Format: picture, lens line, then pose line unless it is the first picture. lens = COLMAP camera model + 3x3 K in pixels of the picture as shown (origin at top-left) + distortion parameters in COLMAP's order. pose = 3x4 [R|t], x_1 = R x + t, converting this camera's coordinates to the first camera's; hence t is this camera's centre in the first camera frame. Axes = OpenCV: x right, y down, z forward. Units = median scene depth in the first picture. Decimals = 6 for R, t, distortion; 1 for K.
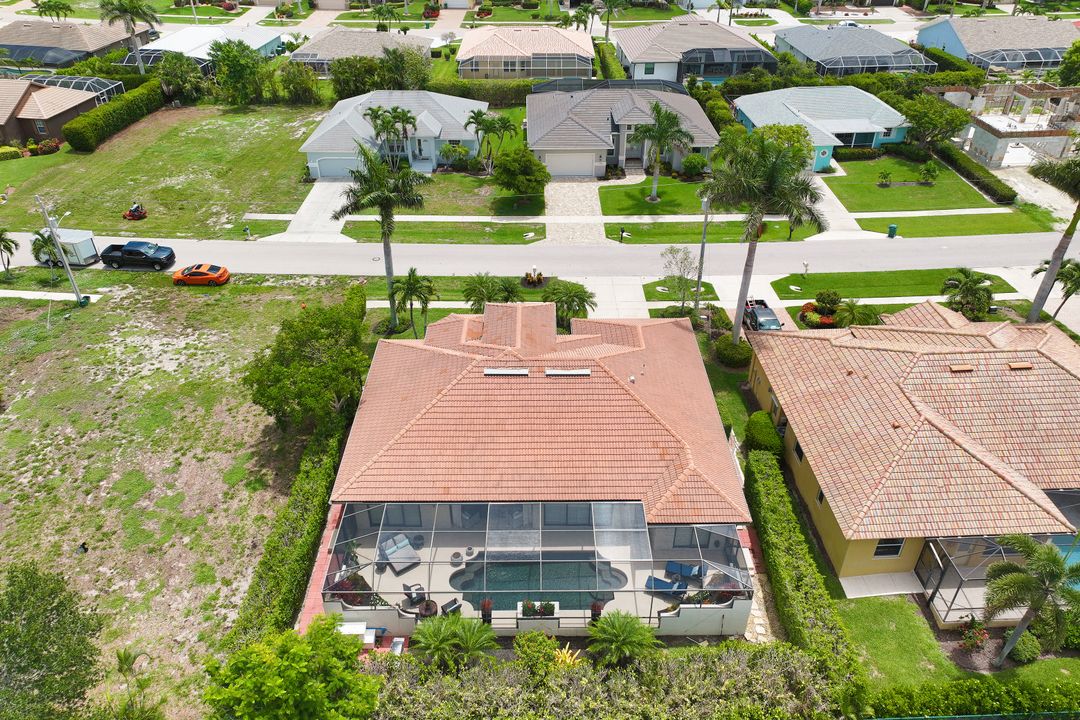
lens RADIAL K [[775.9, 0, 541.1], [0, 775.9, 325.9], [0, 0, 1]] dist [0.007533, 0.003875]
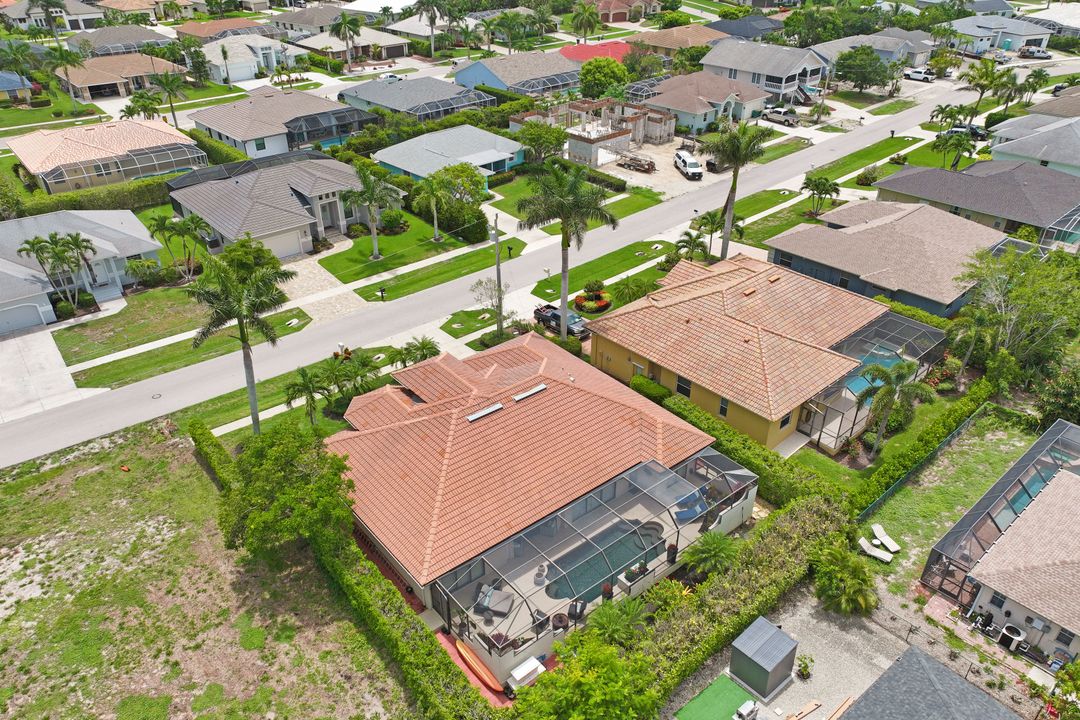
lens RADIAL K [[772.3, 0, 544.0], [0, 772.3, 385.8], [0, 0, 1]] dist [0.005269, 0.002591]
pose [[0.774067, -0.344638, 0.531079, -0.338668], [0.345843, 0.932812, 0.101261, -0.034857], [-0.530296, 0.105287, 0.841250, 0.032089]]
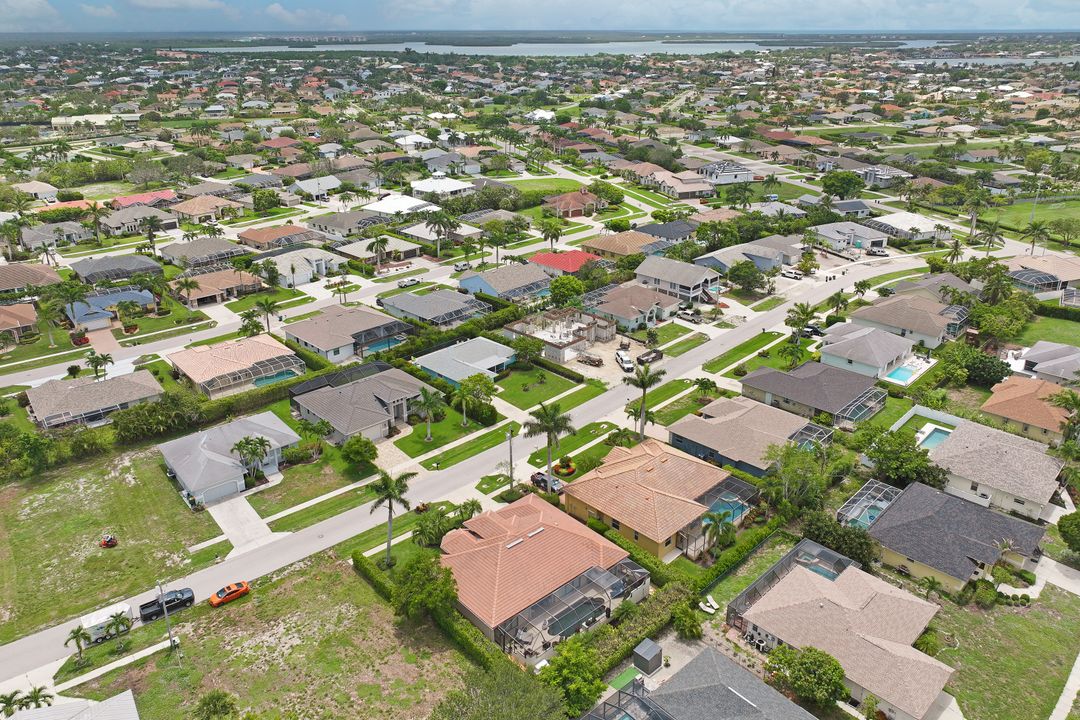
lens RADIAL K [[775.9, 0, 541.1], [0, 775.9, 325.9], [0, 0, 1]] dist [0.007533, 0.003875]
pose [[0.746766, -0.239175, 0.620593, -0.759134], [0.364486, 0.927674, -0.081066, -0.192990], [-0.556319, 0.286735, 0.779931, -0.586942]]
